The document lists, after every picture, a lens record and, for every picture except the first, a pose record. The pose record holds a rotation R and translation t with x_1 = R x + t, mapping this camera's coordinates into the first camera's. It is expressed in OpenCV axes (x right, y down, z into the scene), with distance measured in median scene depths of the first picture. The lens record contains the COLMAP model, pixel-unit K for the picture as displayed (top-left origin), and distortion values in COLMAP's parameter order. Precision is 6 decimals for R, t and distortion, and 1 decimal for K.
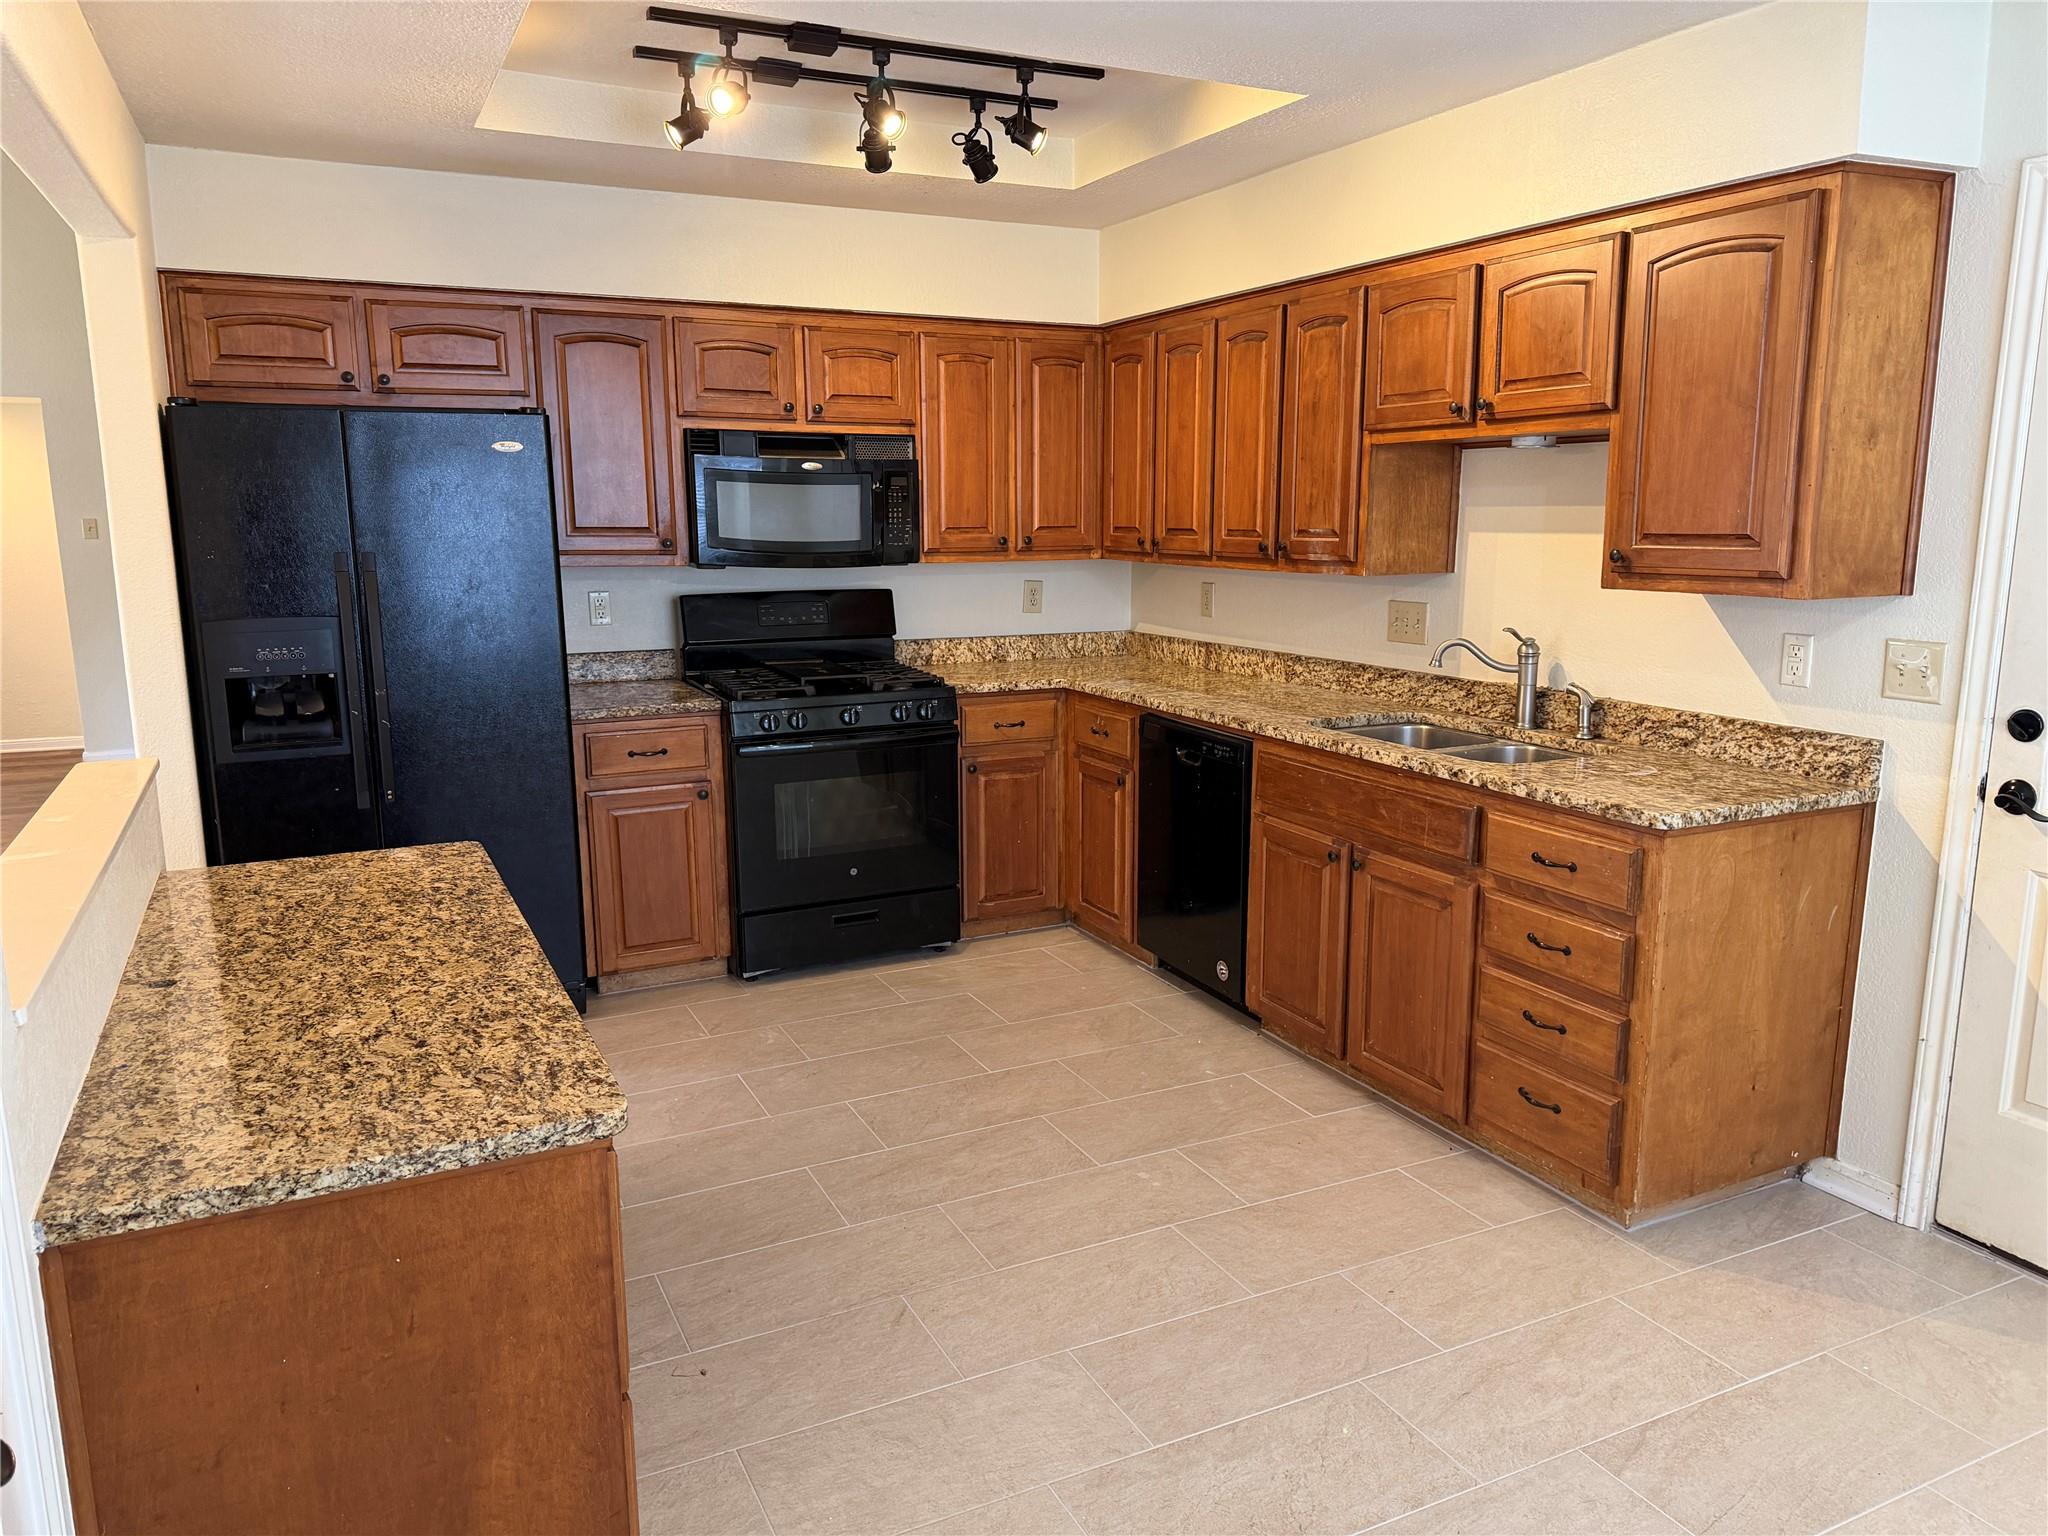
lens RADIAL K [[1449.2, 0, 1024.0], [0, 1449.2, 768.0], [0, 0, 1]] dist [0.075592, -0.110444]
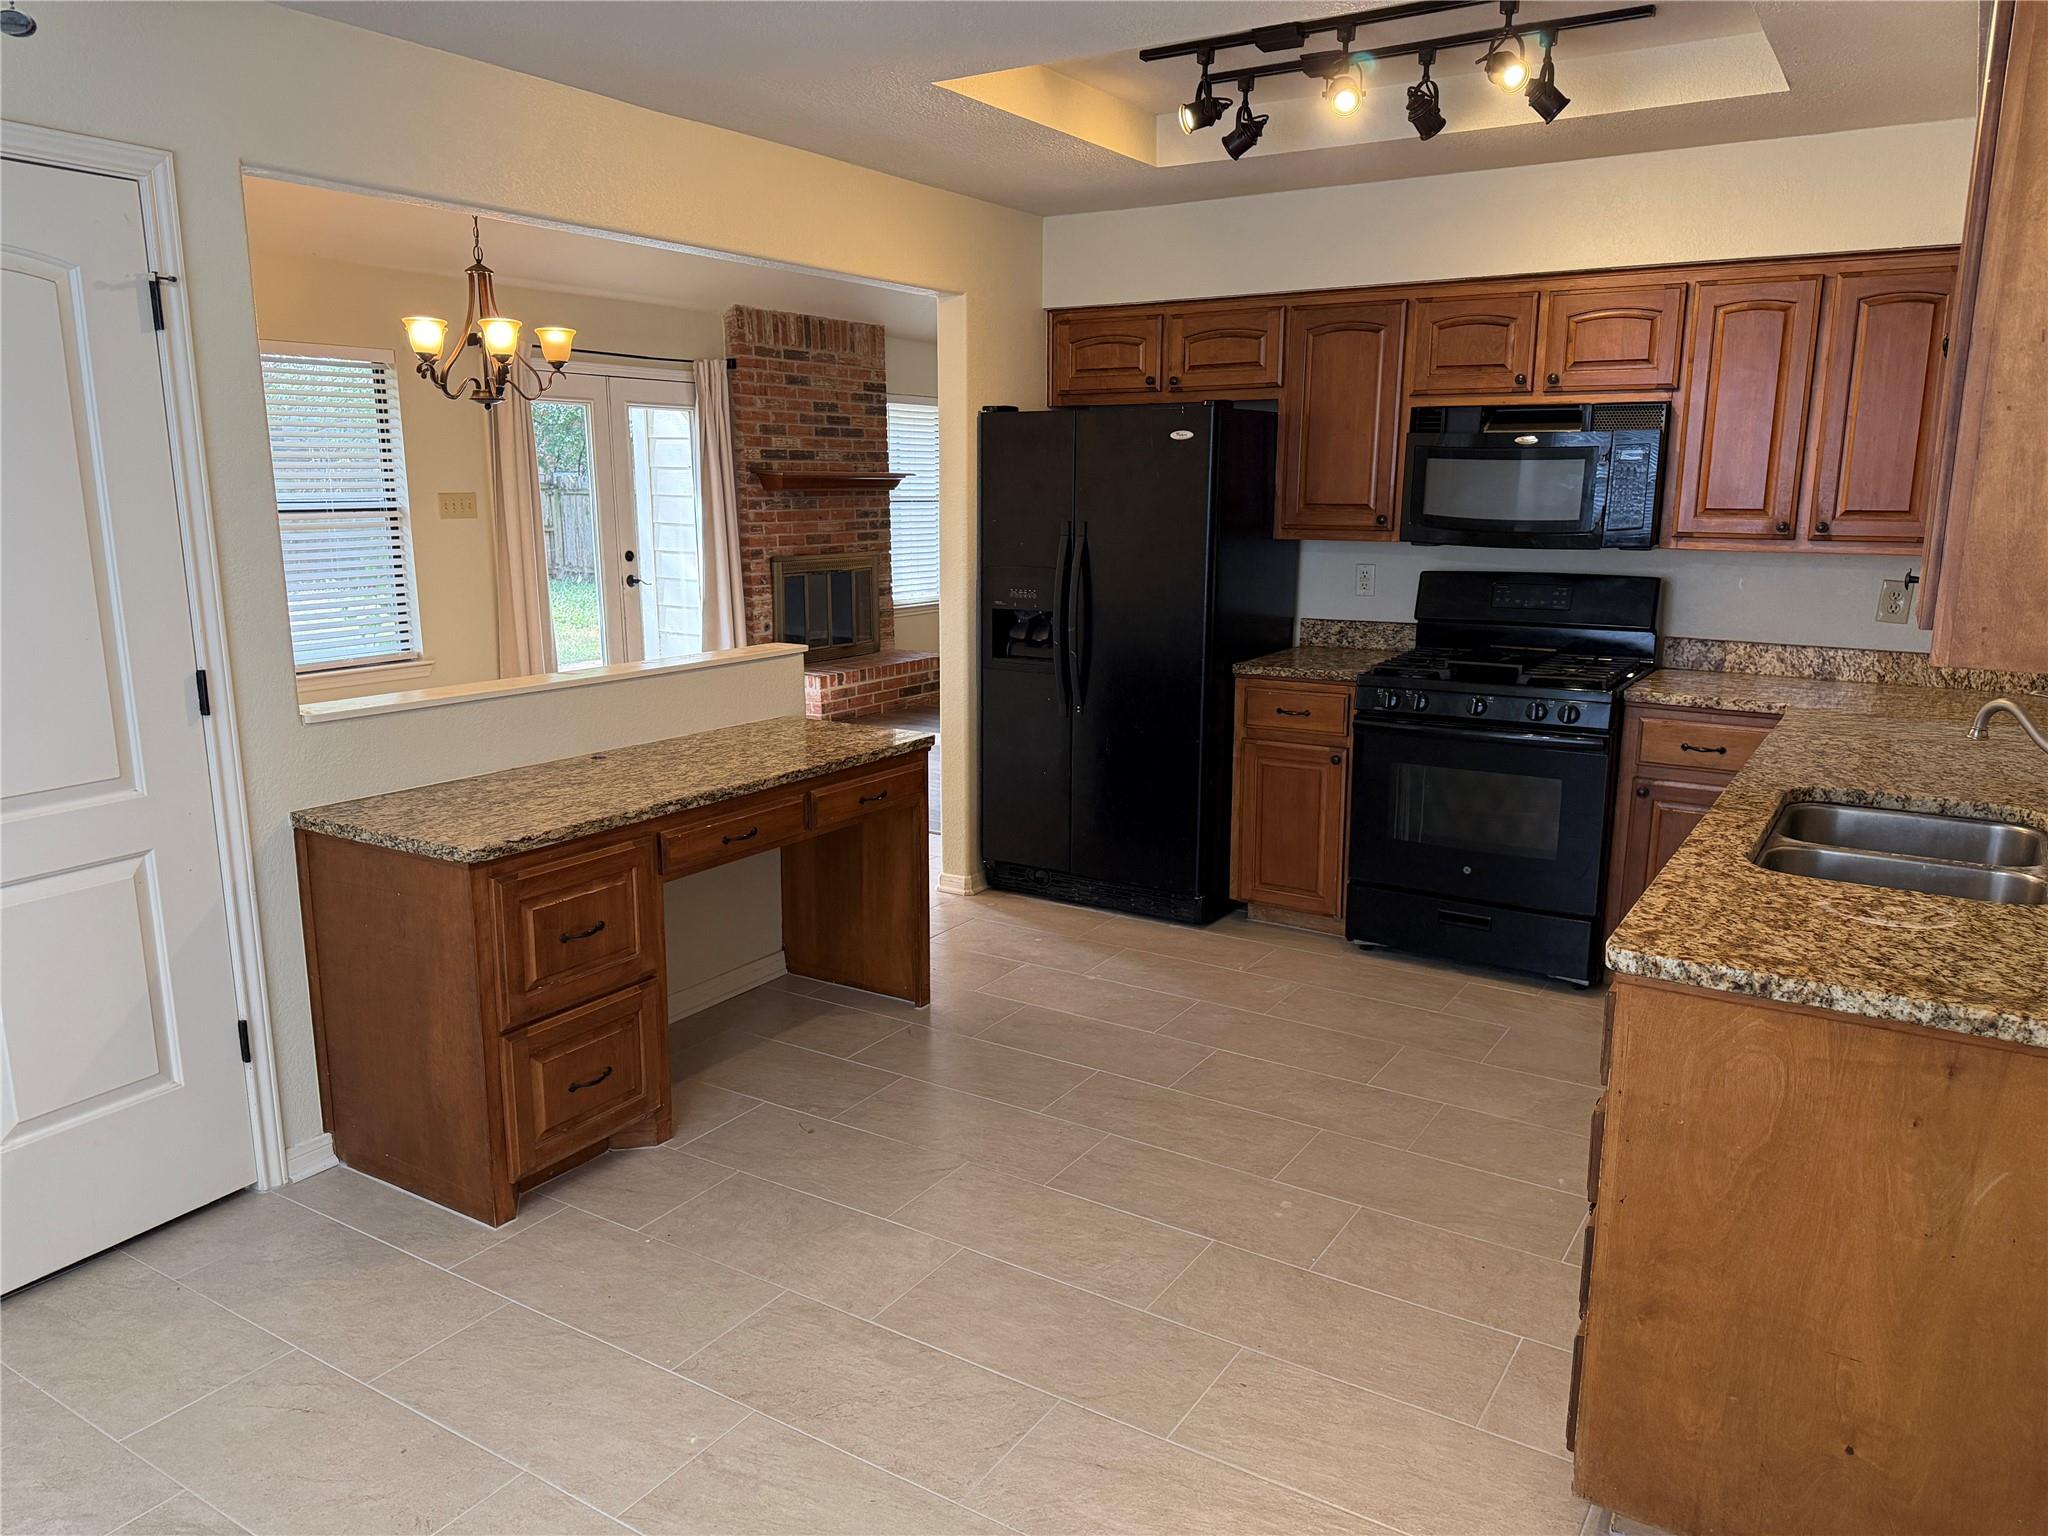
lens RADIAL K [[1442.3, 0, 990.2], [0, 1442.3, 772.6], [0, 0, 1]] dist [0.085275, -0.114944]
pose [[0.502824, 0.176885, -0.846097, 0.578263], [-0.156691, 0.981274, 0.112025, -0.054357], [0.850068, 0.076246, 0.521124, 0.257762]]
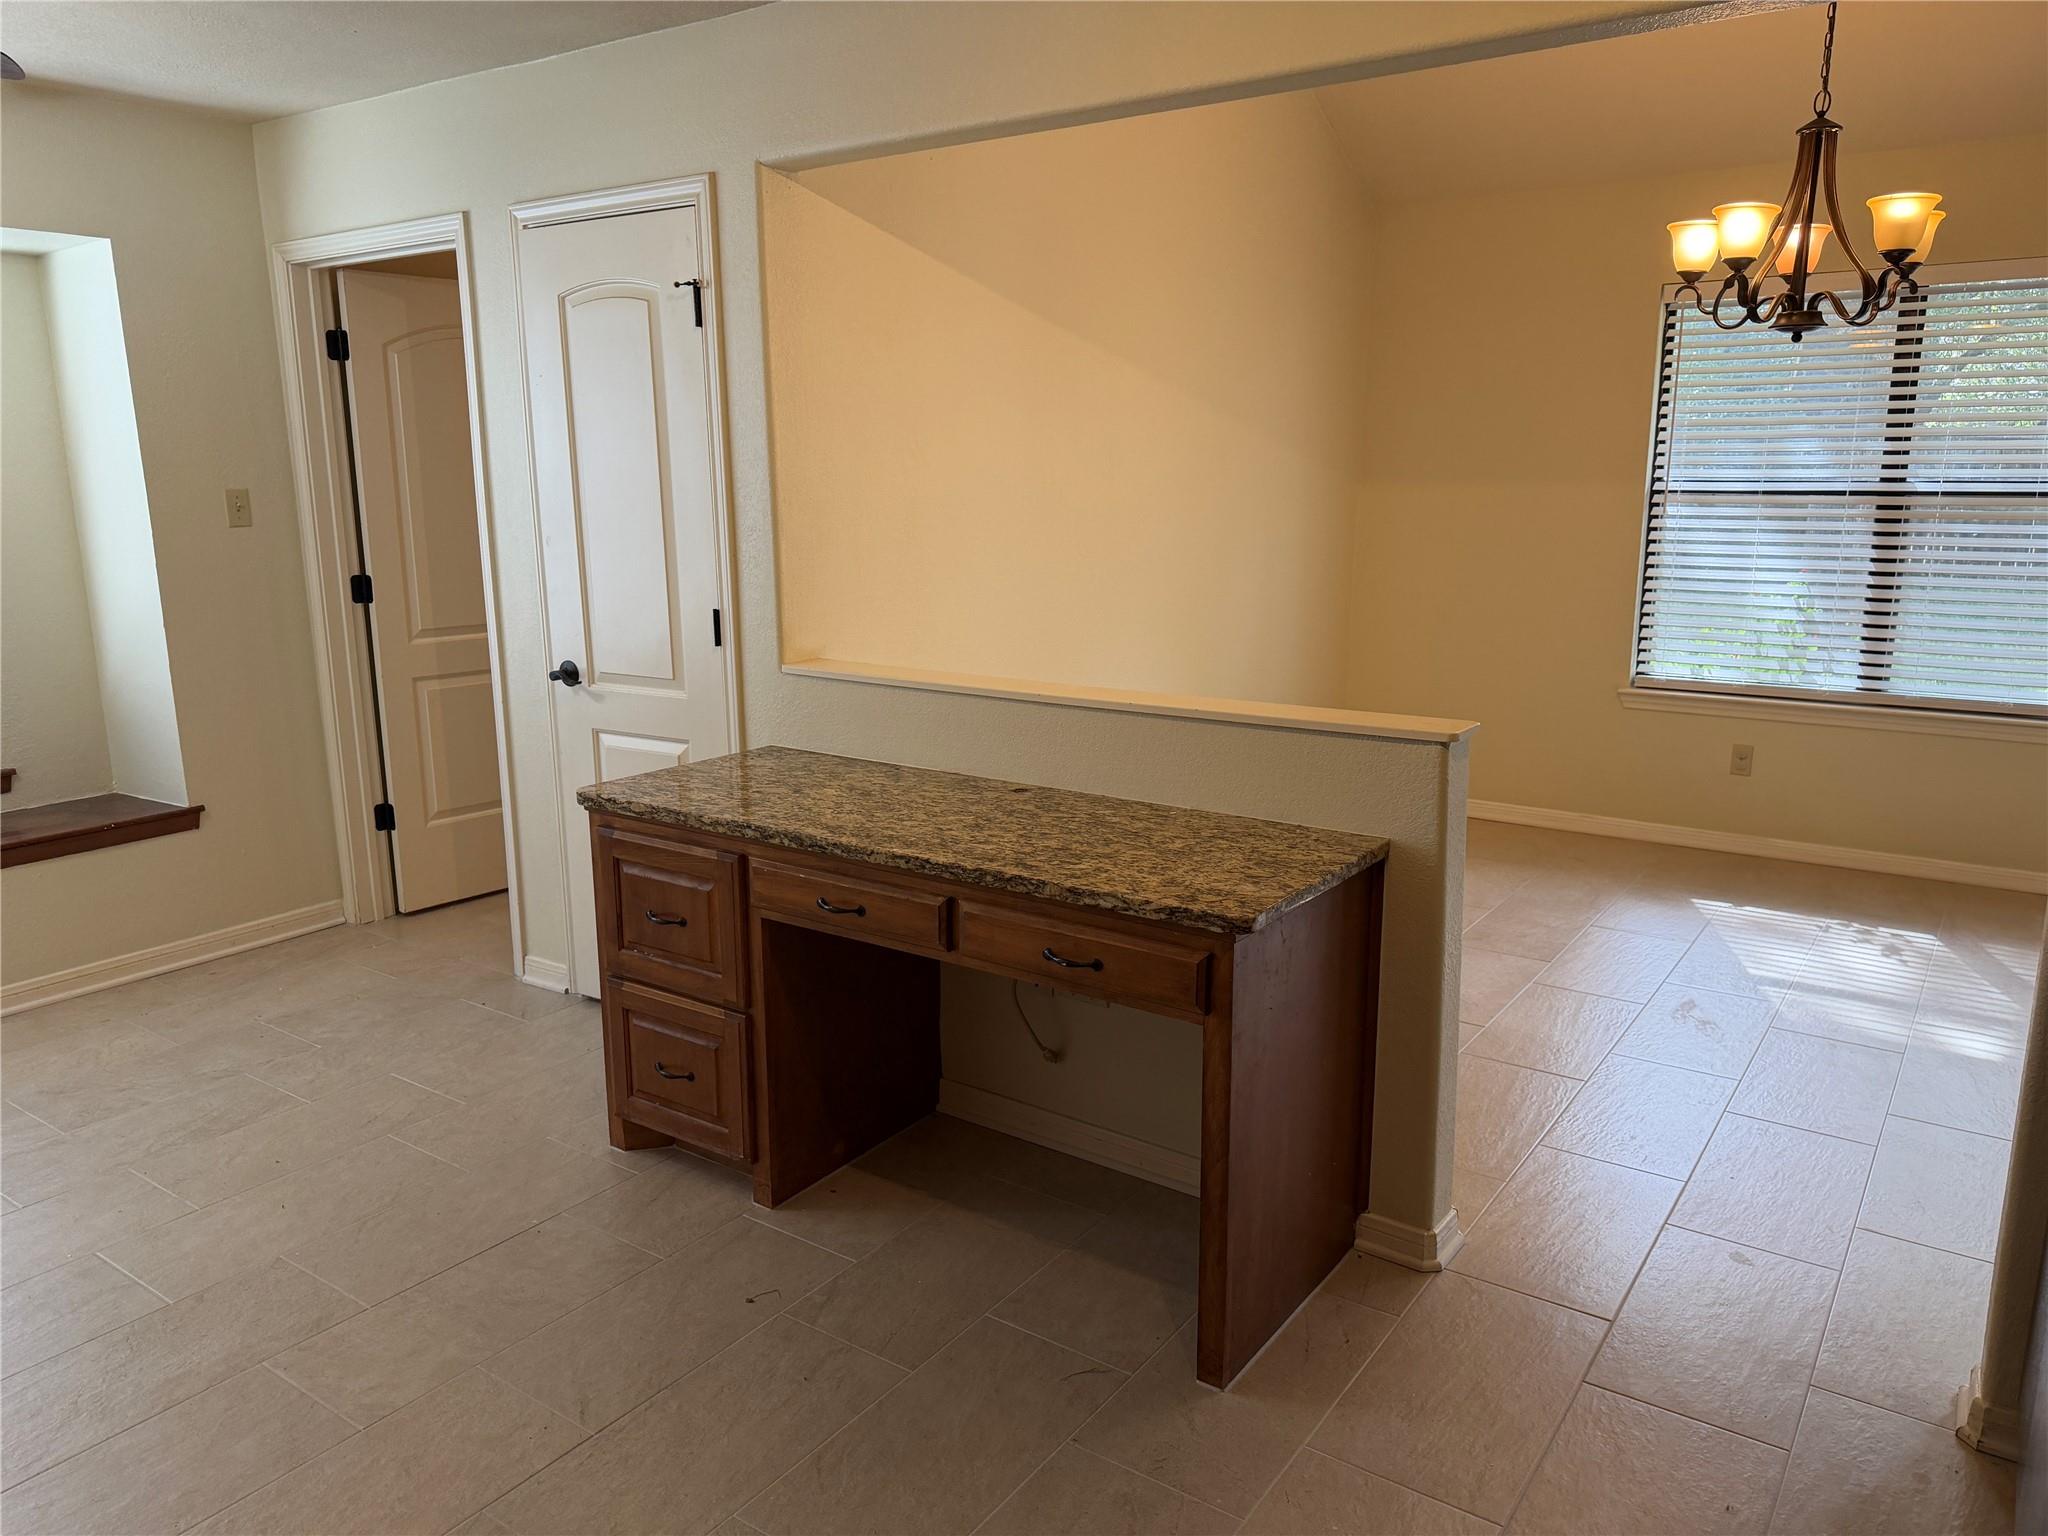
lens RADIAL K [[1449.2, 0, 1024.0], [0, 1449.2, 768.0], [0, 0, 1]] dist [0.075592, -0.110444]
pose [[-0.878991, 0.105768, -0.464961, 0.033446], [-0.077205, 0.930656, 0.357657, -0.196156], [0.470548, 0.350275, -0.809872, 1.104507]]
